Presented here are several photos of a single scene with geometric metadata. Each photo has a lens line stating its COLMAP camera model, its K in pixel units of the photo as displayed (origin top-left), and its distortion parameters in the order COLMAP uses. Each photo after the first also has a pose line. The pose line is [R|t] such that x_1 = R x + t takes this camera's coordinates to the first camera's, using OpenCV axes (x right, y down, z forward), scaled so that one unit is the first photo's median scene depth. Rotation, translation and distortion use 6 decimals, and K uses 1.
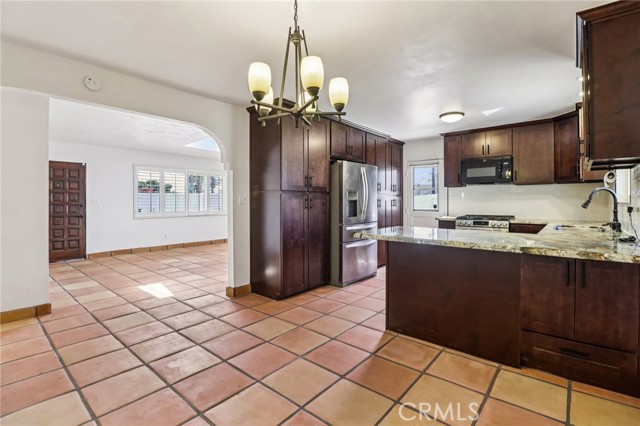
lens RADIAL K [[299.9, 0, 321.2], [0, 299.9, 200.4], [0, 0, 1]] dist [-0.001470, -0.005913]
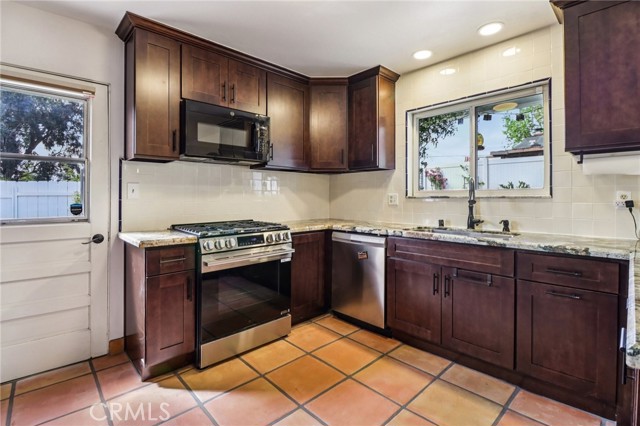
lens RADIAL K [[299.9, 0, 323.8], [0, 299.9, 196.4], [0, 0, 1]] dist [-0.001470, -0.005913]
pose [[0.105493, 0.004360, 0.994411, 0.065728], [-0.001609, 0.999990, -0.004214, 0.007458], [-0.994419, -0.001156, 0.105499, 0.841976]]
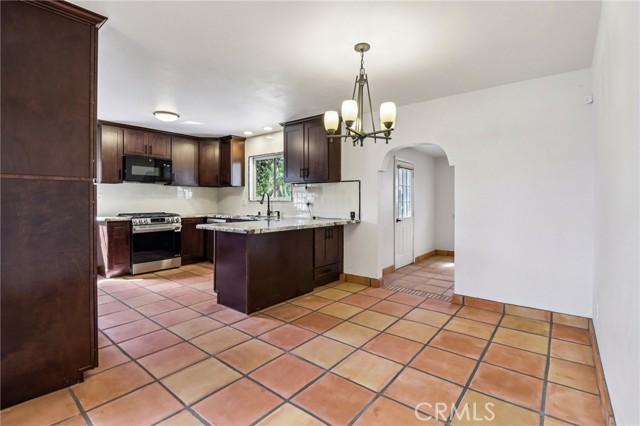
lens RADIAL K [[299.9, 0, 324.3], [0, 299.9, 203.0], [0, 0, 1]] dist [-0.001470, -0.005913]
pose [[-0.028478, -0.007962, 0.999563, -0.540269], [-0.005838, 0.999953, 0.007799, 0.003849], [-0.999577, -0.005614, -0.028523, 0.452135]]
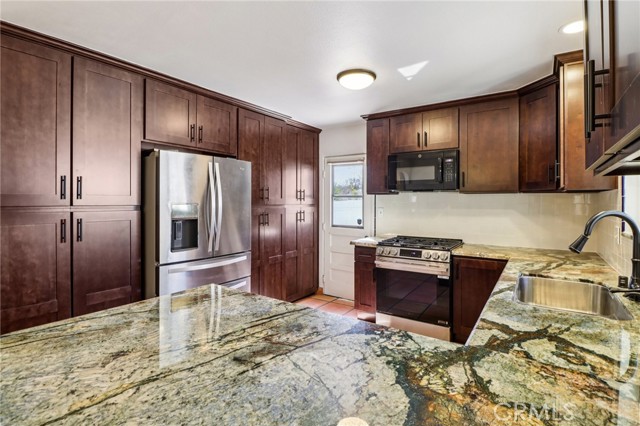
lens RADIAL K [[311.9, 0, 323.1], [0, 311.9, 202.4], [0, 0, 1]] dist [-0.011184, -0.005573]
pose [[0.995142, 0.005378, 0.098299, 0.283843], [-0.005934, 0.999968, 0.005372, -0.035551], [-0.098267, -0.005930, 0.995142, 0.361707]]
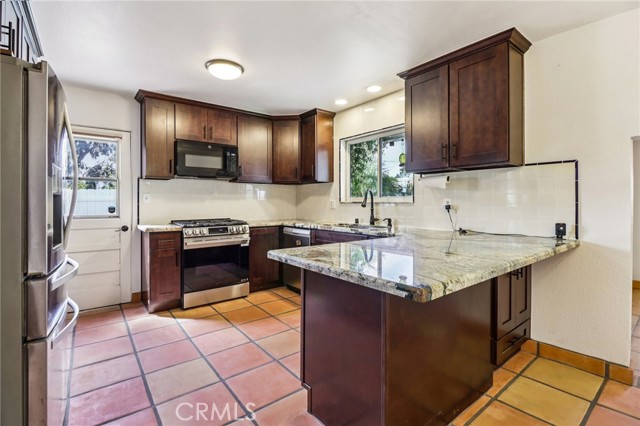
lens RADIAL K [[299.9, 0, 325.7], [0, 299.9, 203.2], [0, 0, 1]] dist [-0.001470, -0.005913]
pose [[0.192509, -0.001090, 0.981295, -0.144389], [-0.002161, 0.999996, 0.001535, 0.006847], [-0.981293, -0.002416, 0.192506, 0.604253]]
